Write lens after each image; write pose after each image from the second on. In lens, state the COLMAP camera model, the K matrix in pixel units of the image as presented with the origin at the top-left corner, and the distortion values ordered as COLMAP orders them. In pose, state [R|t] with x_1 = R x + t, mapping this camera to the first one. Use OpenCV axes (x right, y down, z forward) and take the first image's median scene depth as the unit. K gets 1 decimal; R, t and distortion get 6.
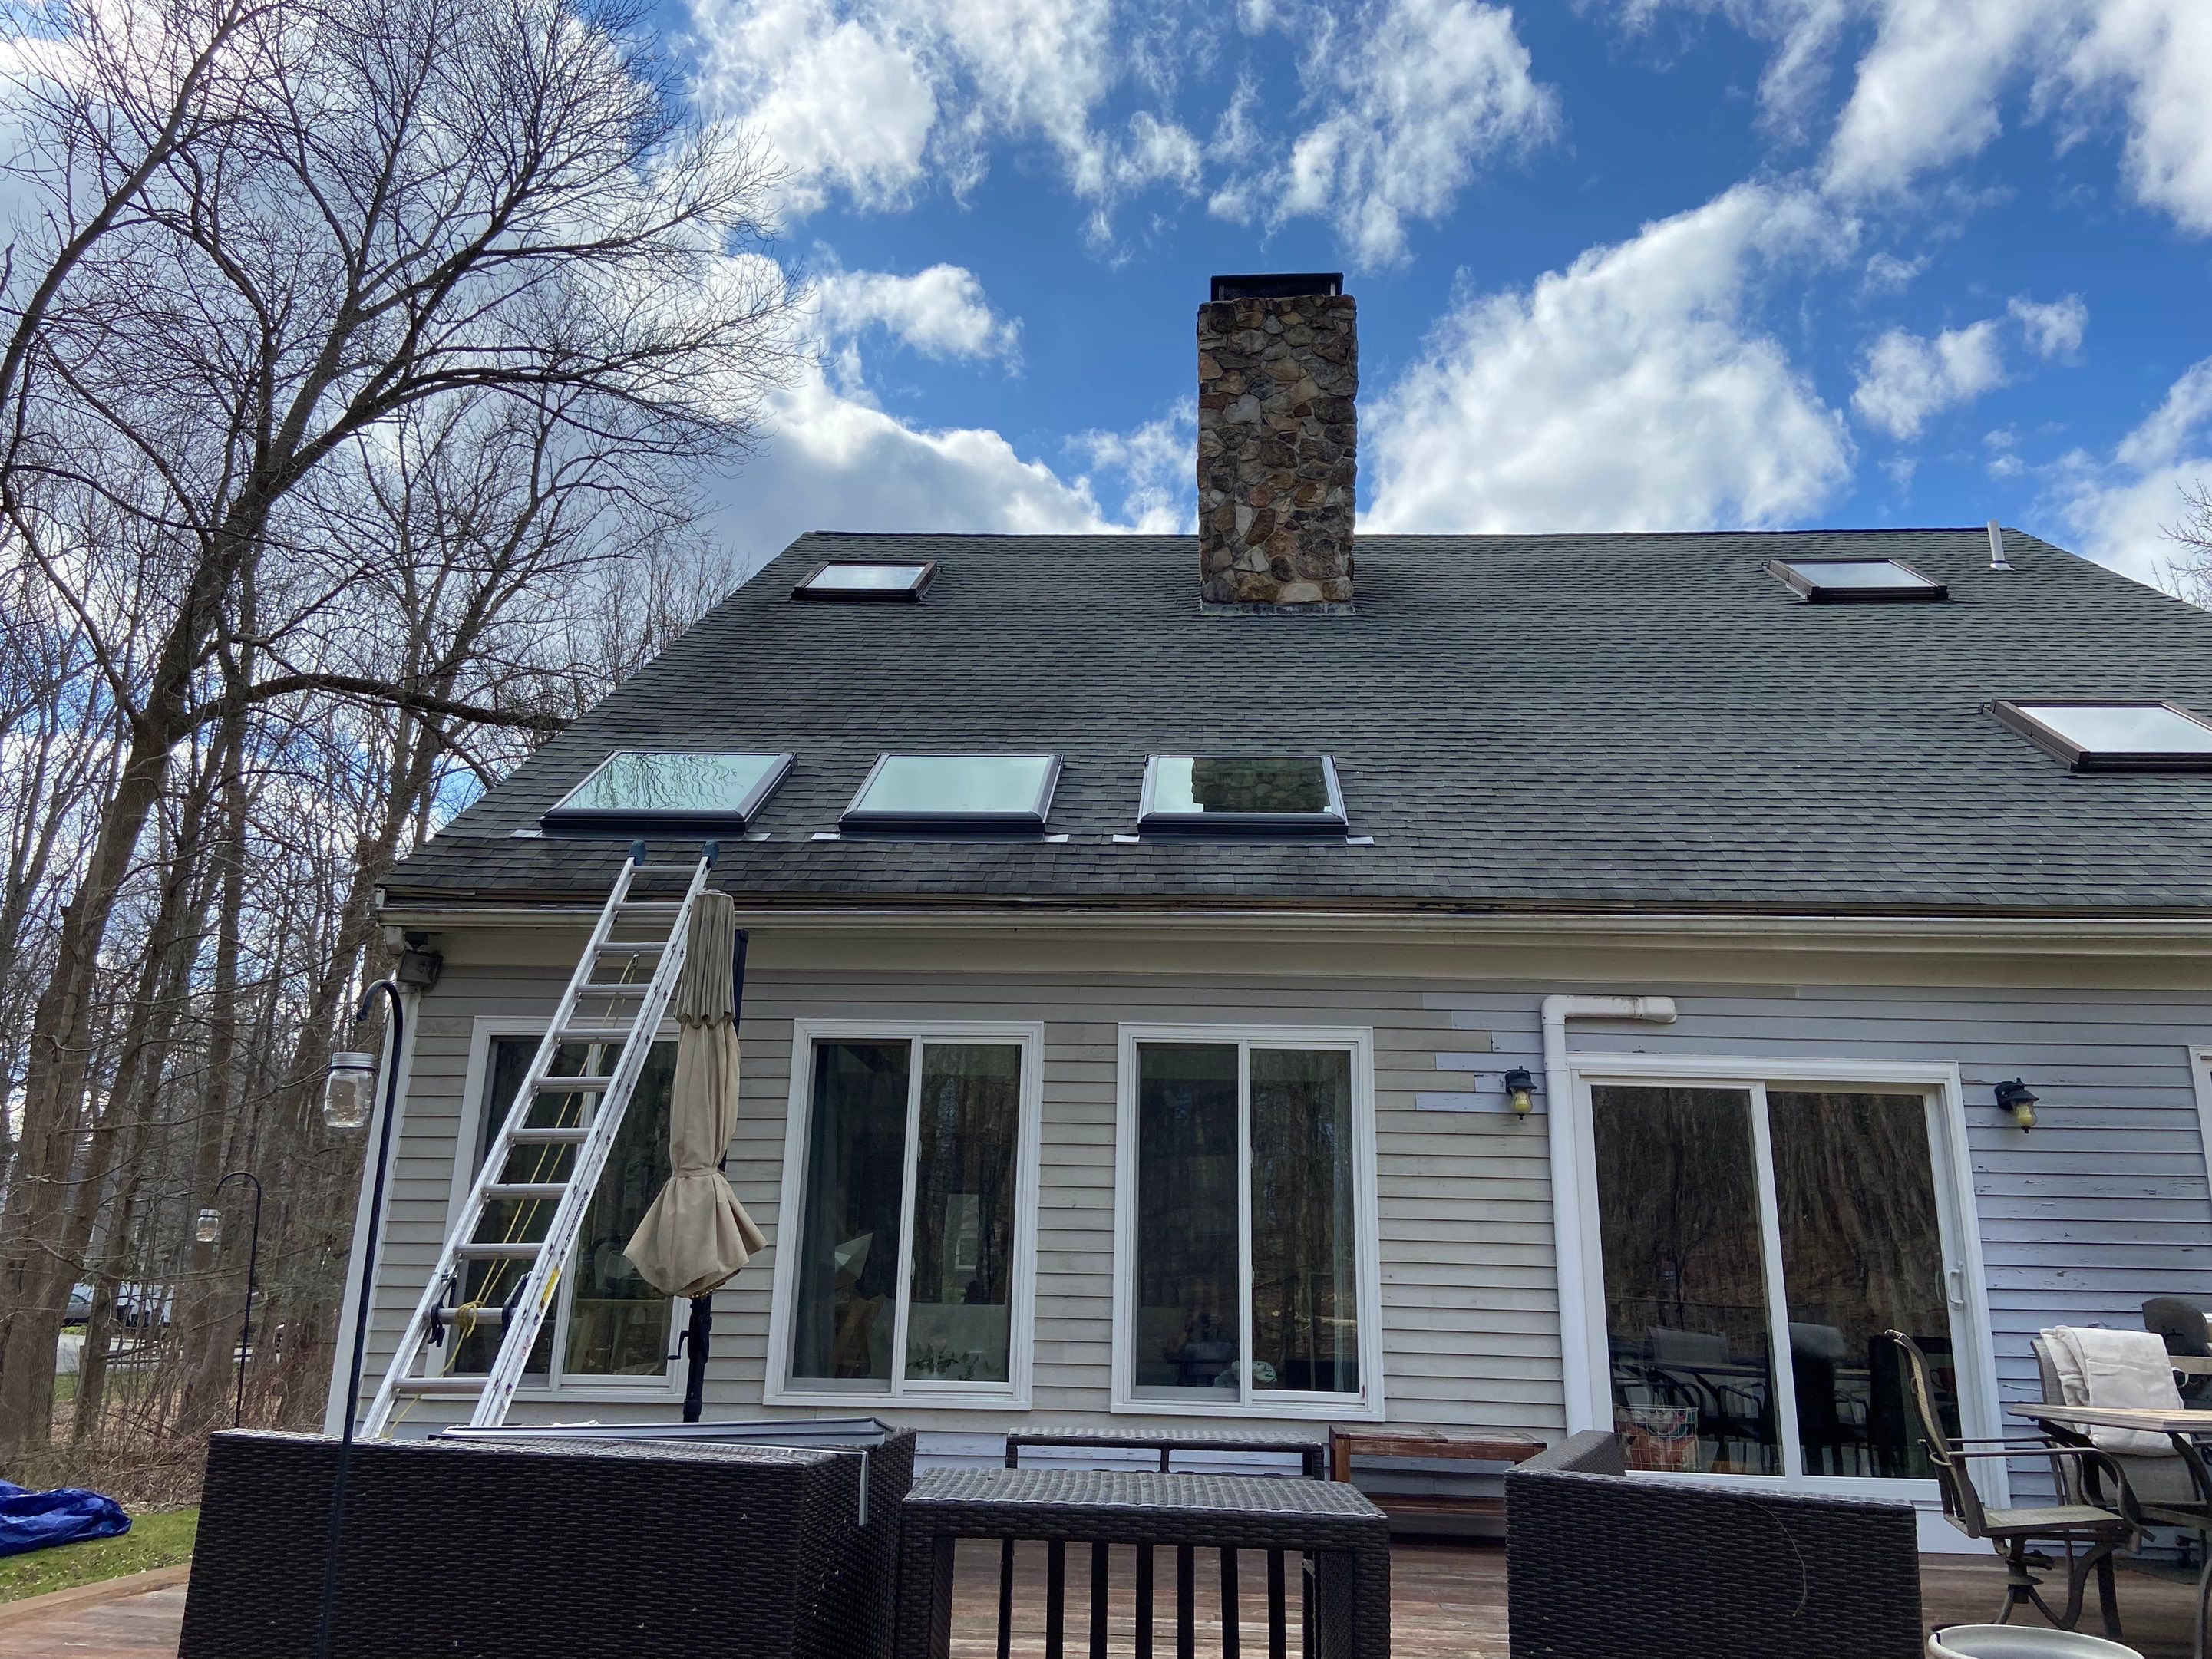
lens RADIAL K [[1674.7, 0, 1112.0], [0, 1674.7, 825.7], [0, 0, 1]] dist [0.129276, -0.149335]
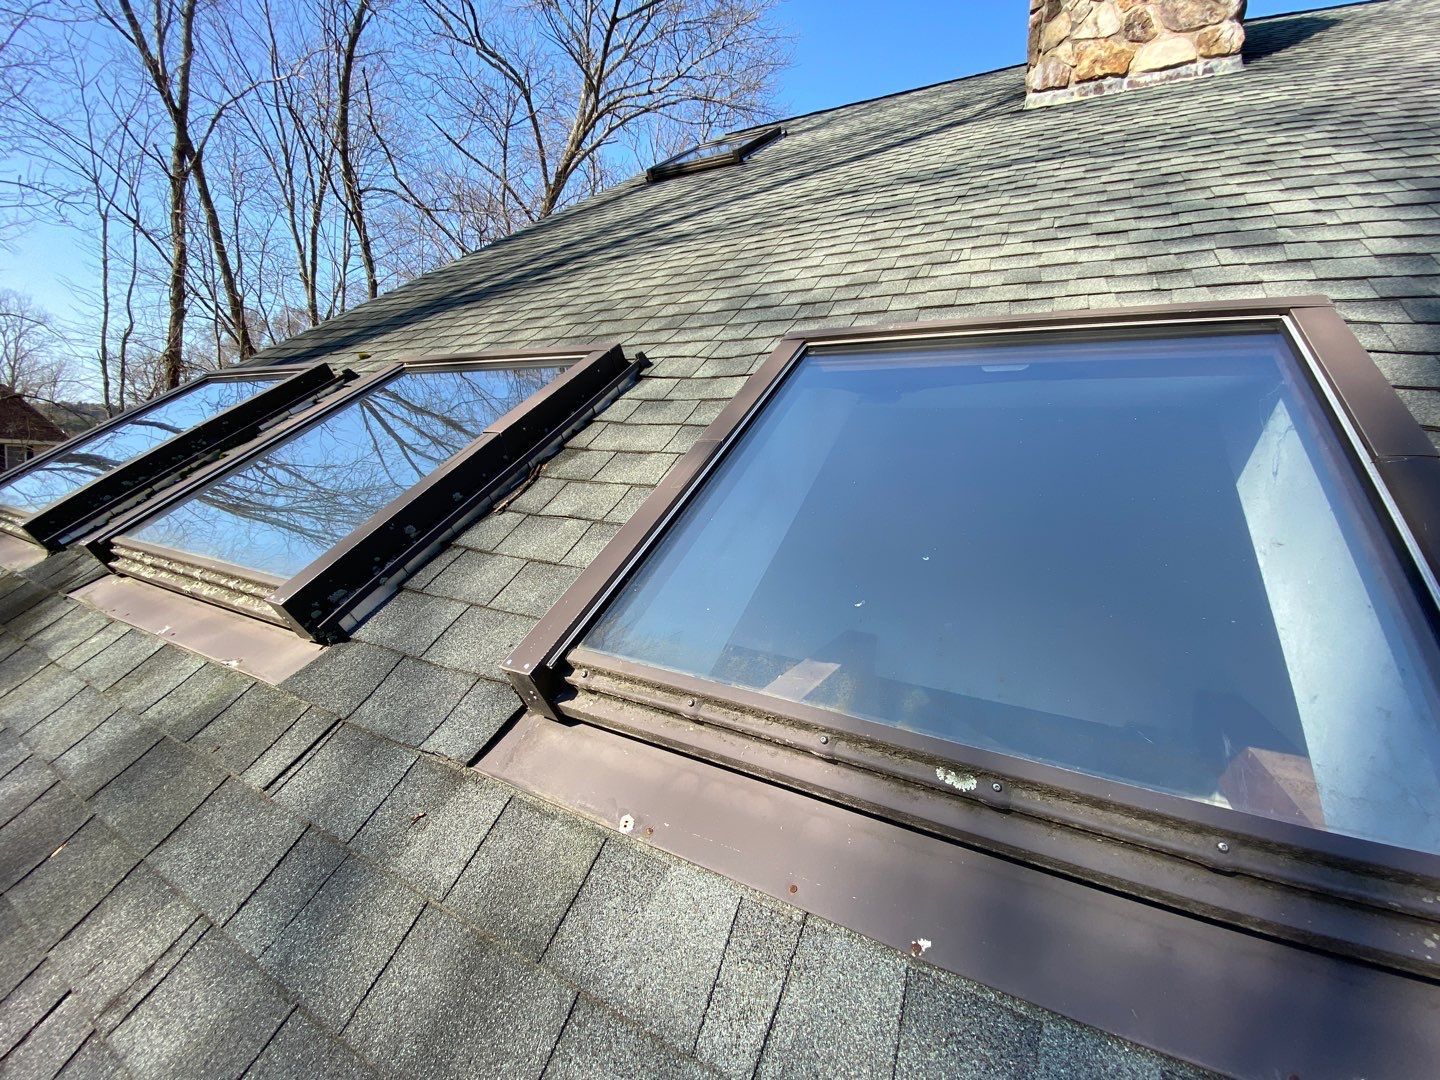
lens RADIAL K [[586.1, 0, 720.9], [0, 586.1, 541.9], [0, 0, 1]] dist [0.014596, -0.018456]
pose [[0.904294, 0.073469, -0.420540, 0.055094], [0.081023, 0.937641, 0.338031, -0.032583], [0.419150, -0.339753, 0.841951, 0.606023]]
